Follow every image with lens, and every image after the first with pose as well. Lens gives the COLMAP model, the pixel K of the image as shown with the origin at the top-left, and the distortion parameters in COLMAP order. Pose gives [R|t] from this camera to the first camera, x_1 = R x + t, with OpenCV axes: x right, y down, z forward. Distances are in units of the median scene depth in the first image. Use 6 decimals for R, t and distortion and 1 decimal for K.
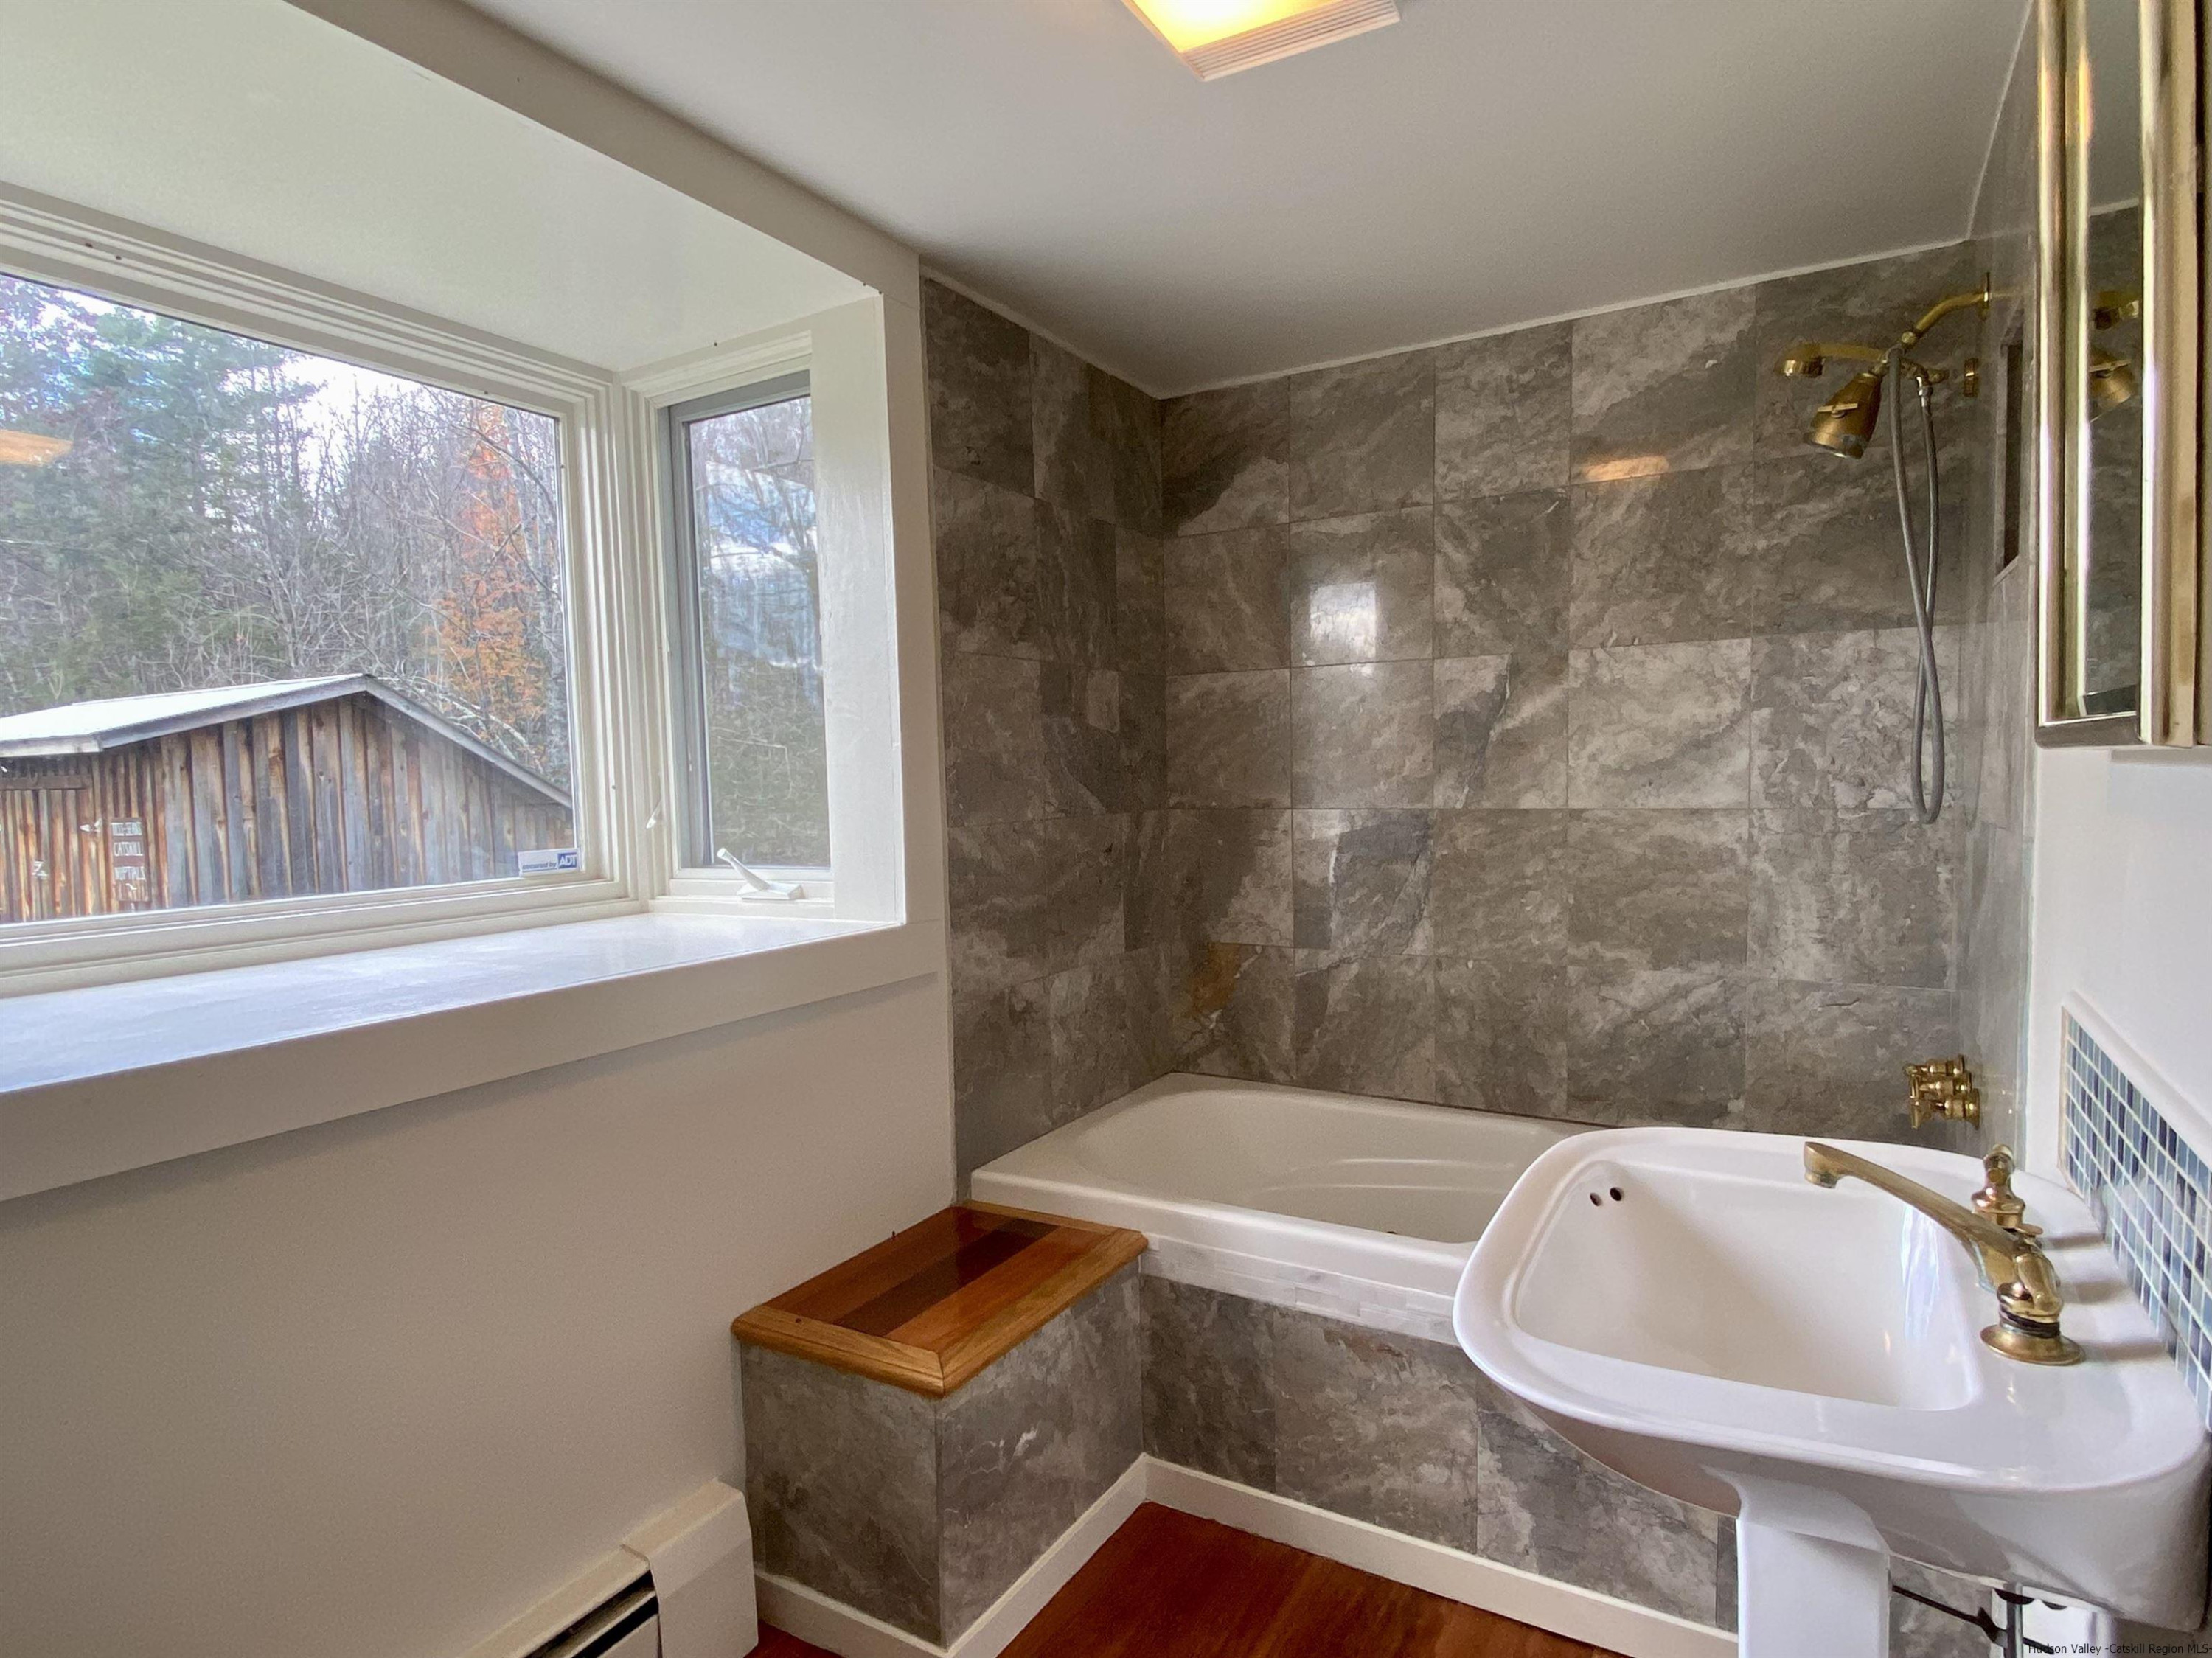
lens RADIAL K [[1233.0, 0, 1114.1], [0, 1233.0, 846.8], [0, 0, 1]] dist [0.071805, -0.067424]
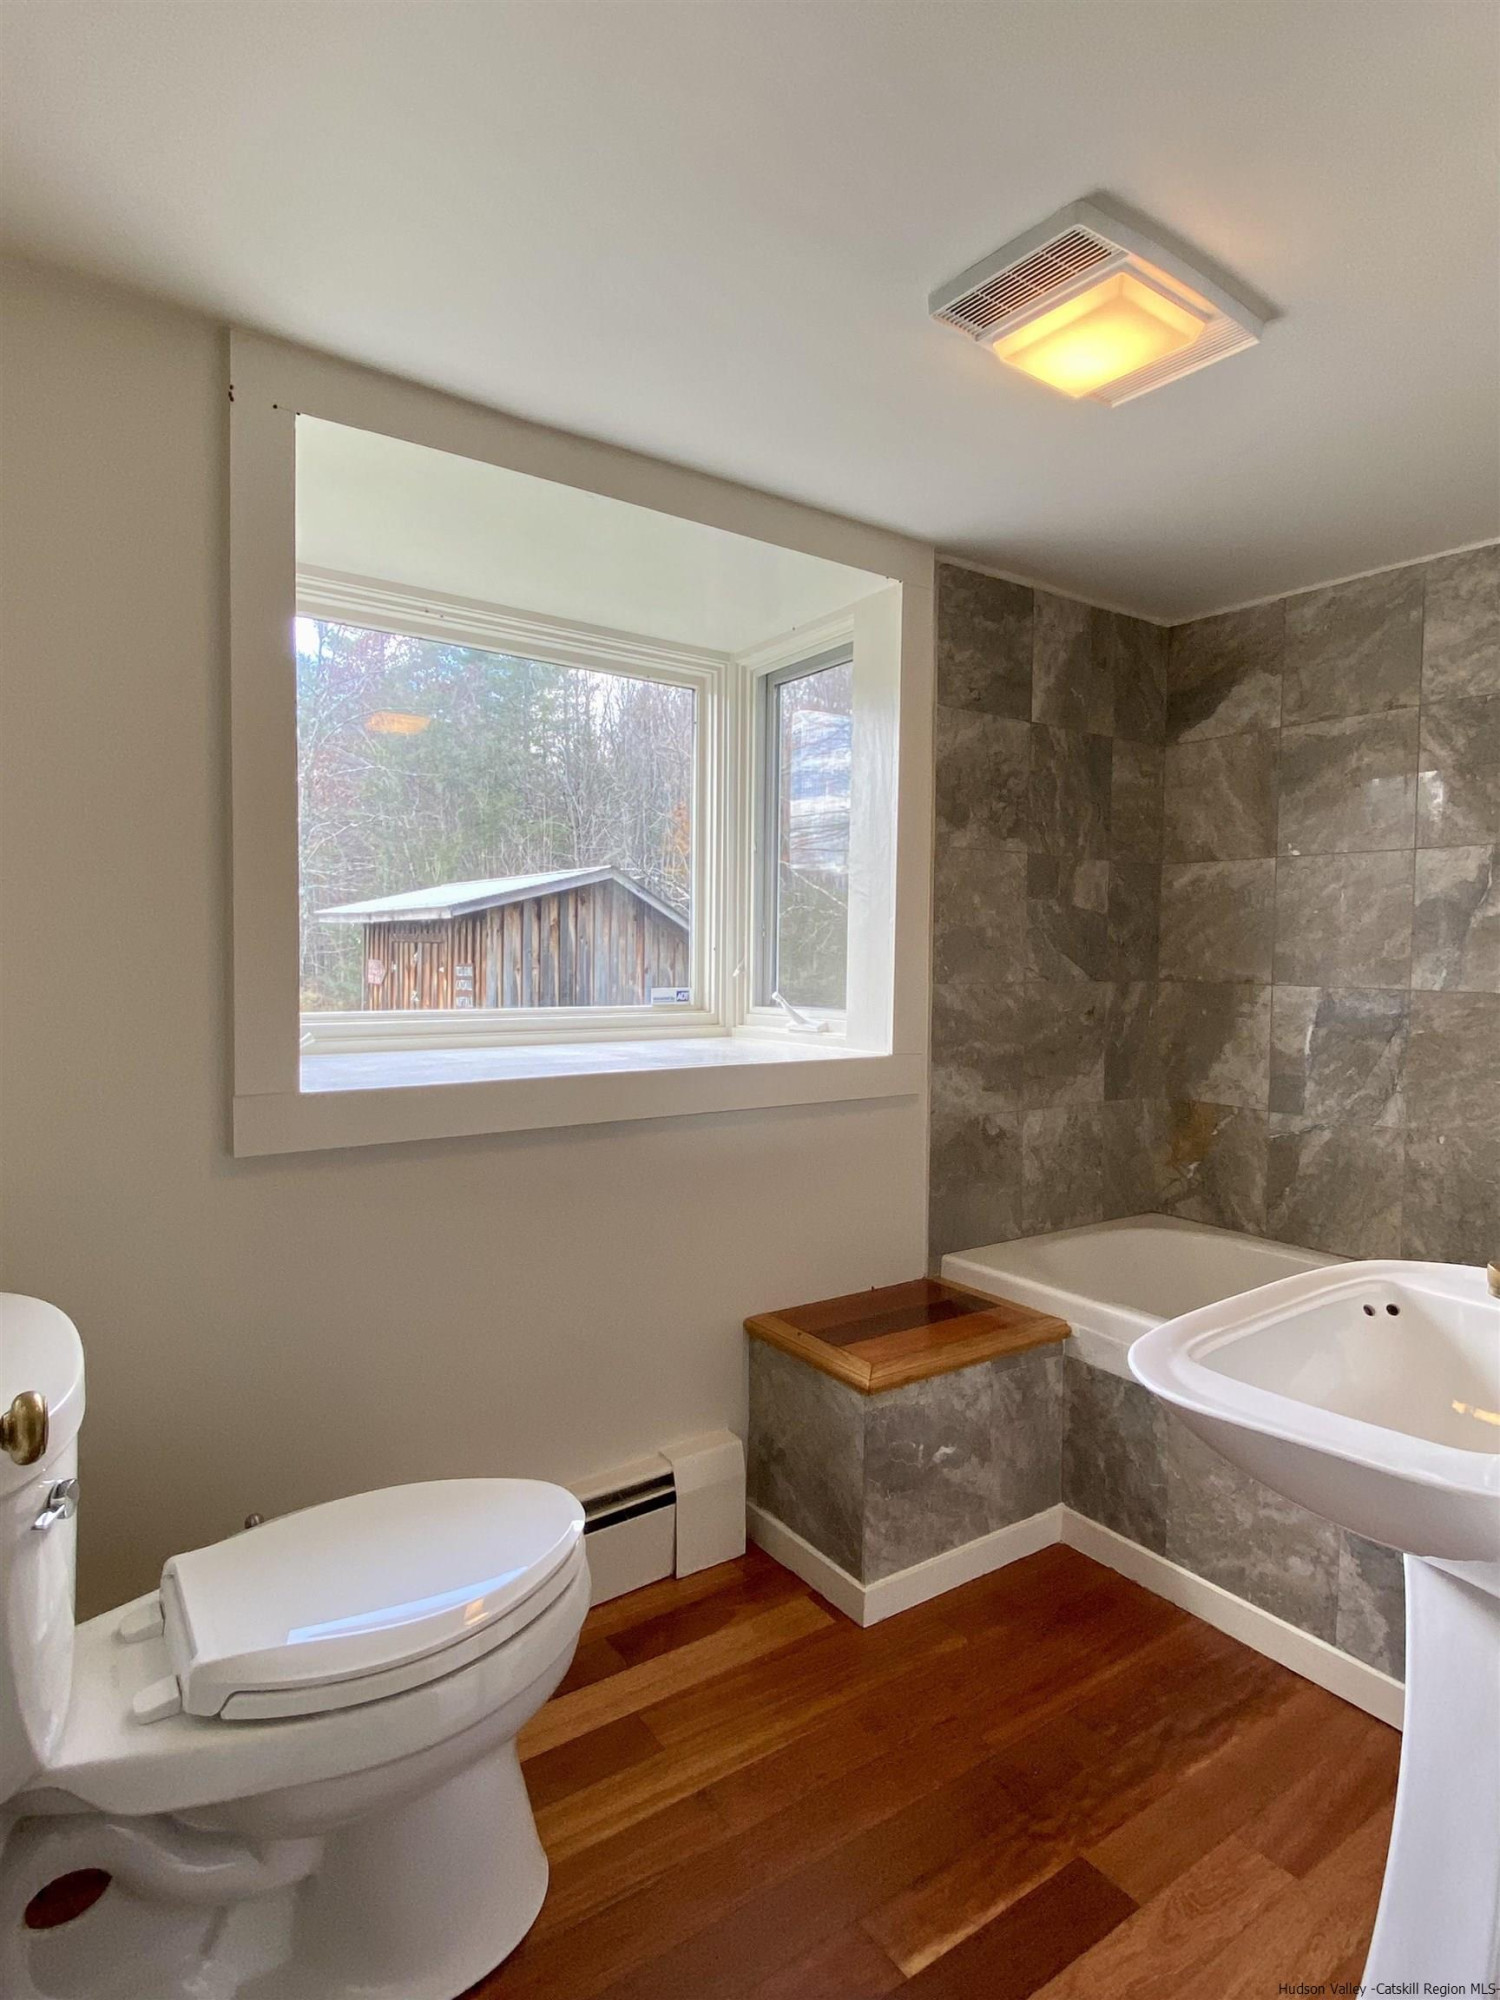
lens RADIAL K [[1114.9, 0, 743.4], [0, 1114.9, 996.8], [0, 0, 1]] dist [0.071805, -0.067424]
pose [[0.906370, 0.049835, -0.419535, 0.158842], [-0.058082, 0.998288, -0.006898, 0.015980], [0.418473, 0.030619, 0.907713, -0.128069]]
